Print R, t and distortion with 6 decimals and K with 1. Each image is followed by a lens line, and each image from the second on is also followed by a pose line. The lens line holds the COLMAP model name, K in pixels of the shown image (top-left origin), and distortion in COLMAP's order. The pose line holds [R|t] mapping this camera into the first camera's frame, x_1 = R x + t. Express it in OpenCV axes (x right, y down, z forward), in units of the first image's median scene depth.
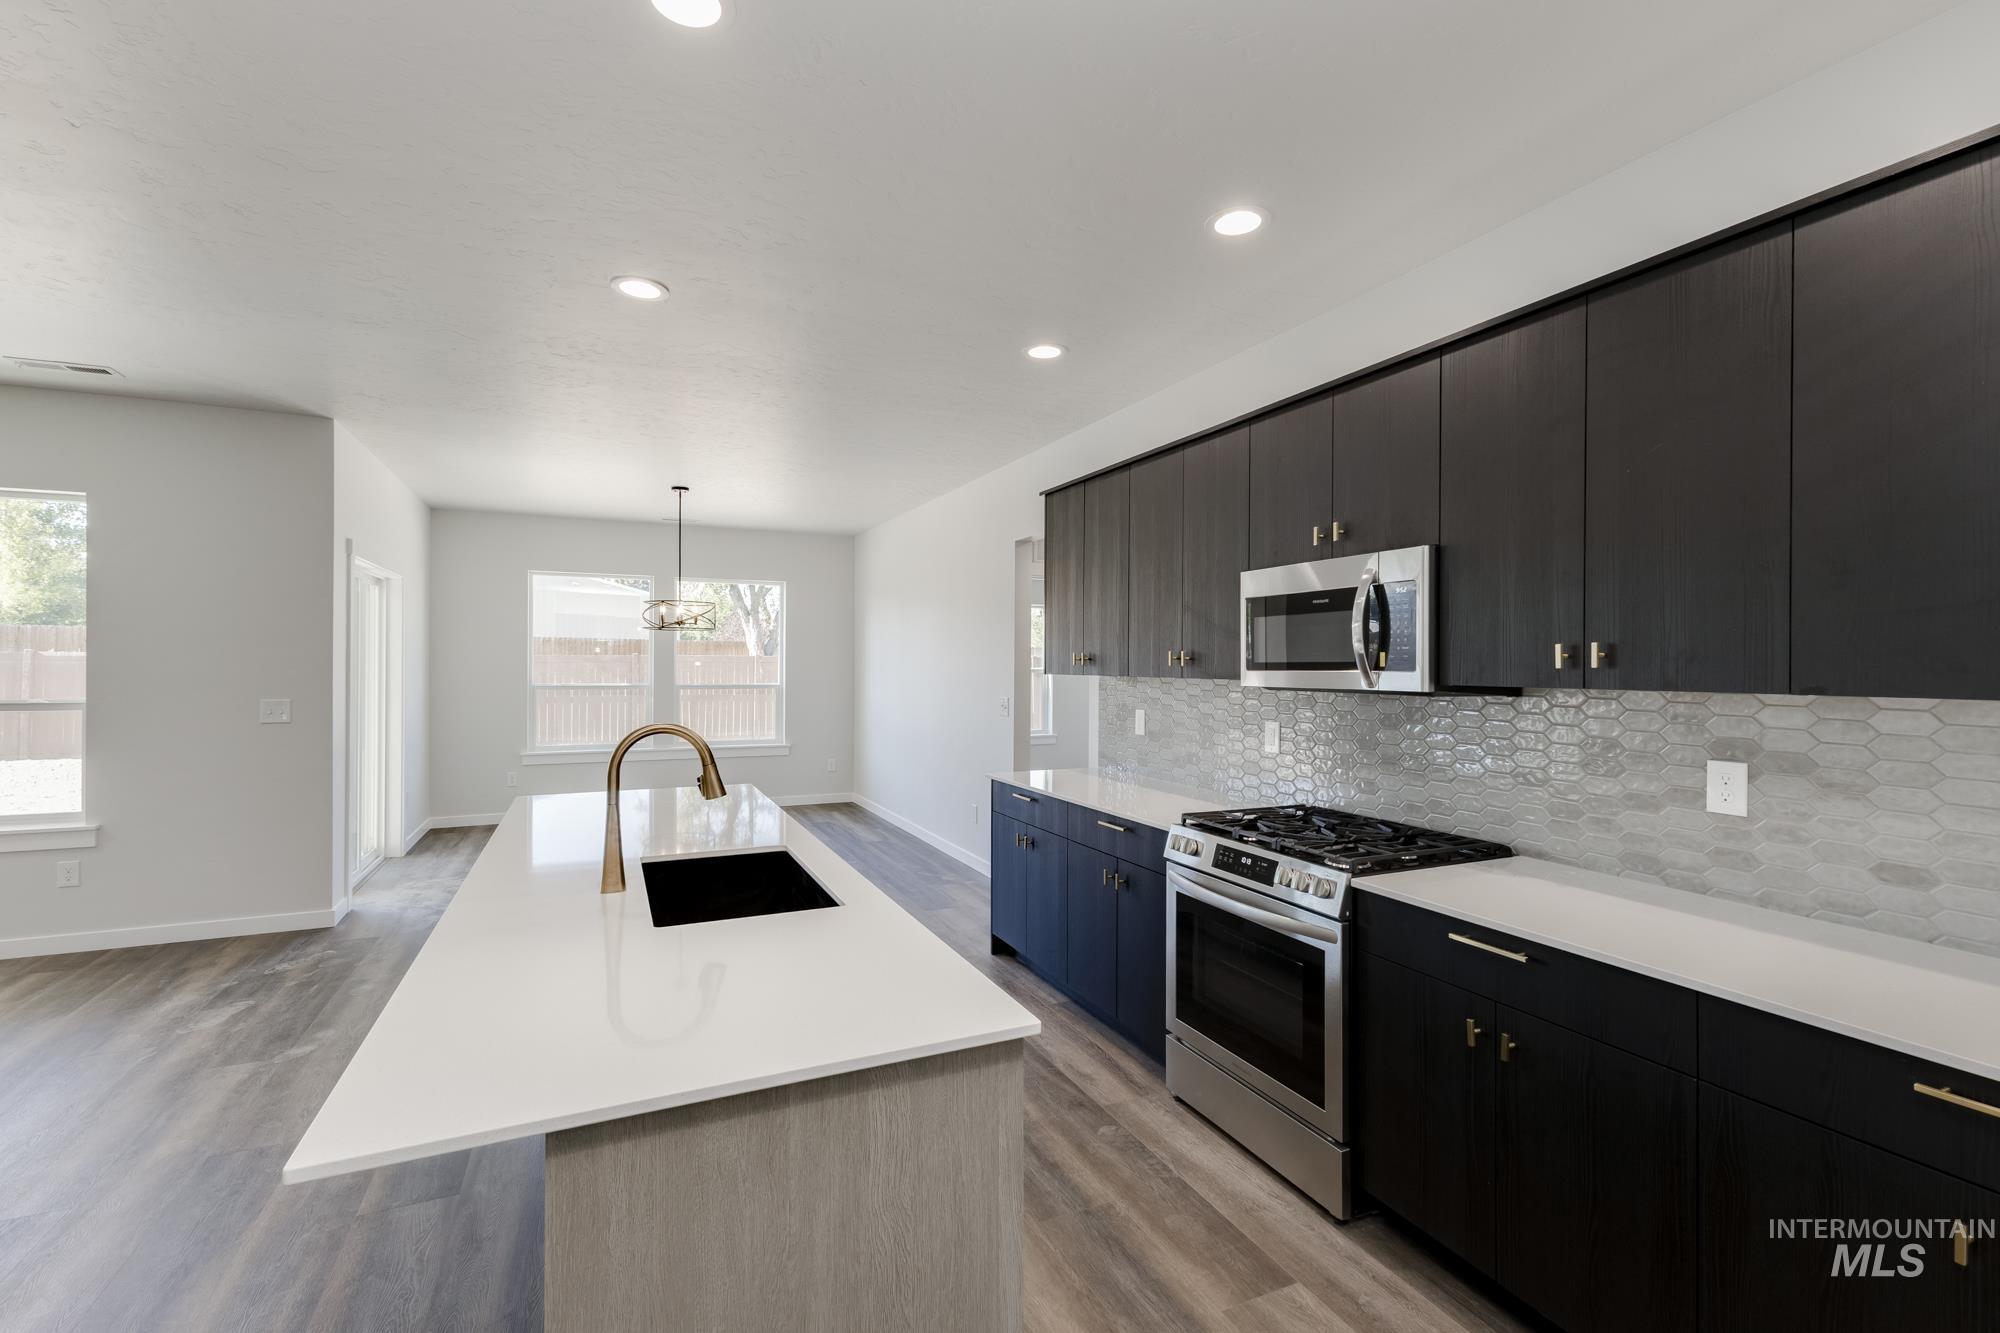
lens RADIAL K [[890.0, 0, 1000.0], [0, 890.0, 666.5], [0, 0, 1]] dist [0.011754, -0.000267]
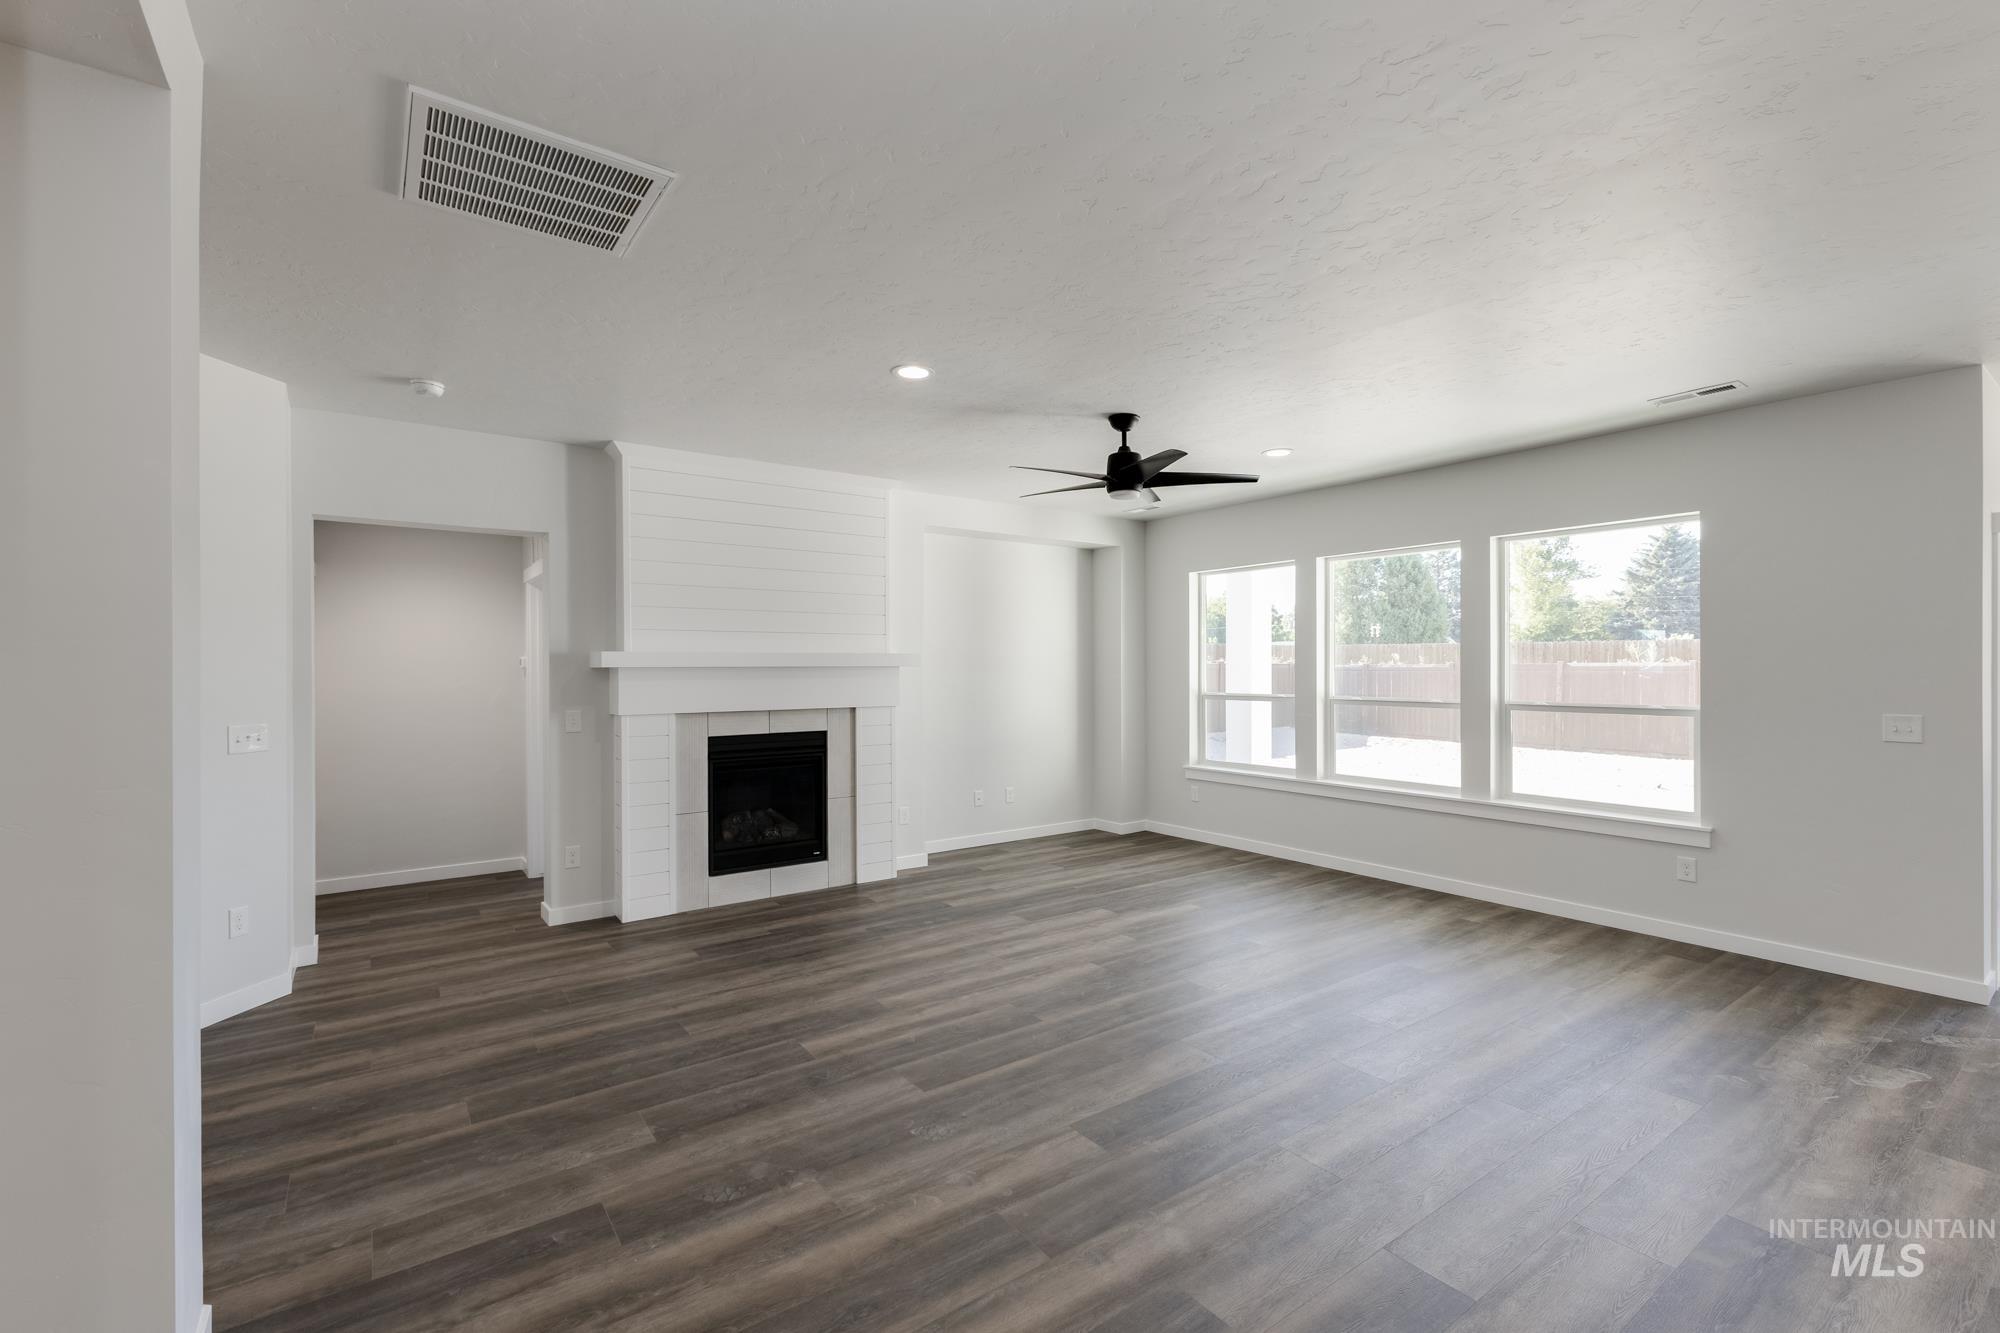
lens RADIAL K [[890.0, 0, 1000.0], [0, 890.0, 666.5], [0, 0, 1]] dist [0.011754, -0.000267]
pose [[0.205351, -0.002752, -0.978684, -0.177527], [-0.000263, 0.999996, -0.002867, -0.010925], [0.978688, 0.000846, 0.205350, -0.032177]]
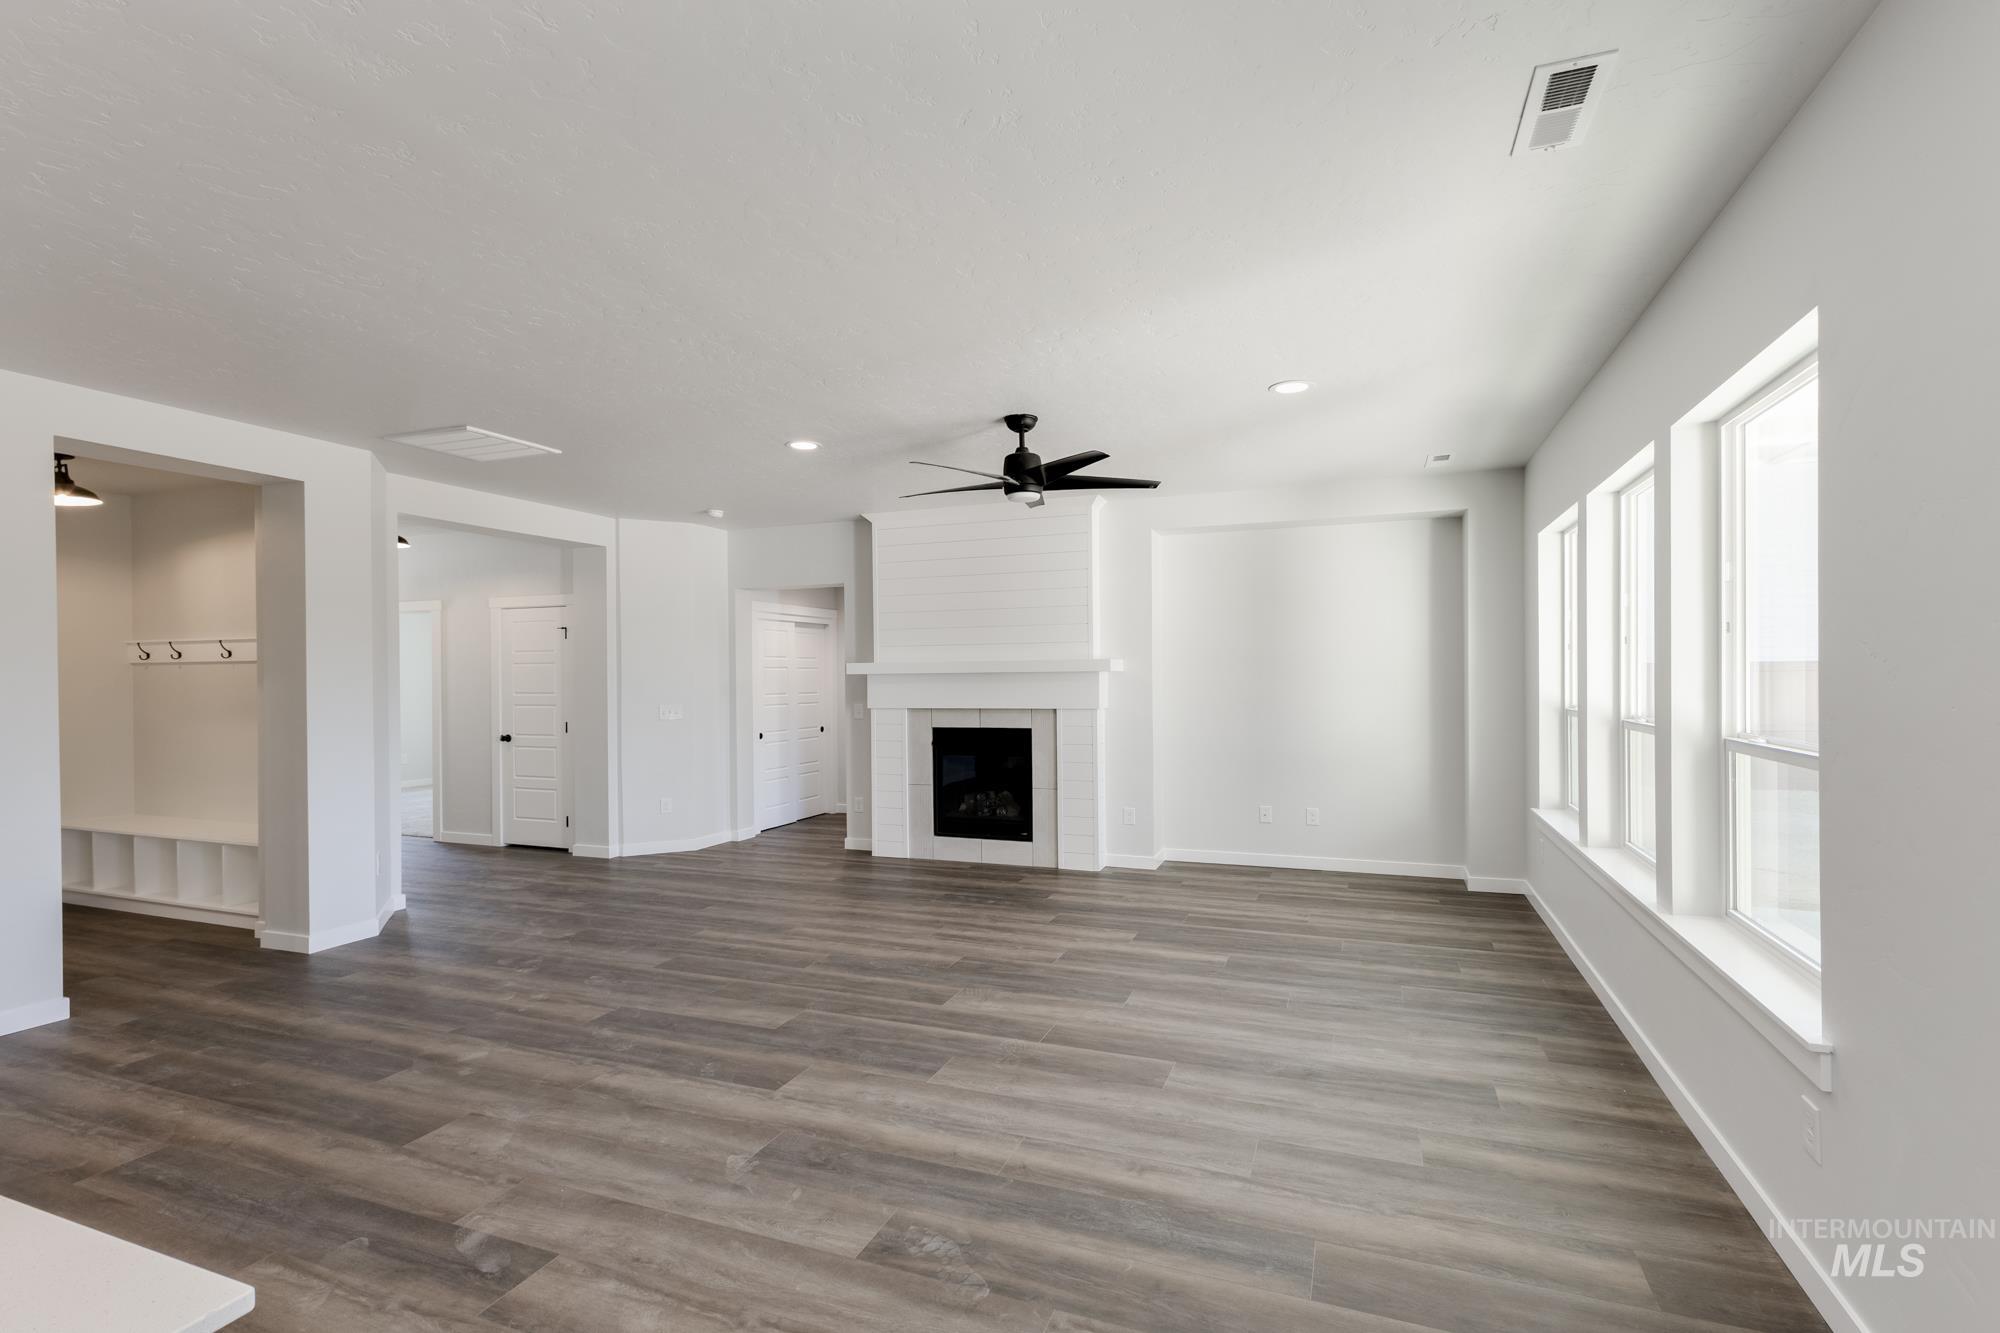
lens RADIAL K [[897.5, 0, 1026.0], [0, 897.5, 677.1], [0, 0, 1]] dist [0.013701, -0.000037]
pose [[-0.704334, 0.005872, -0.709845, -0.486199], [0.006280, 0.999978, 0.002041, -0.009067], [0.709841, -0.003020, -0.704355, 1.233600]]
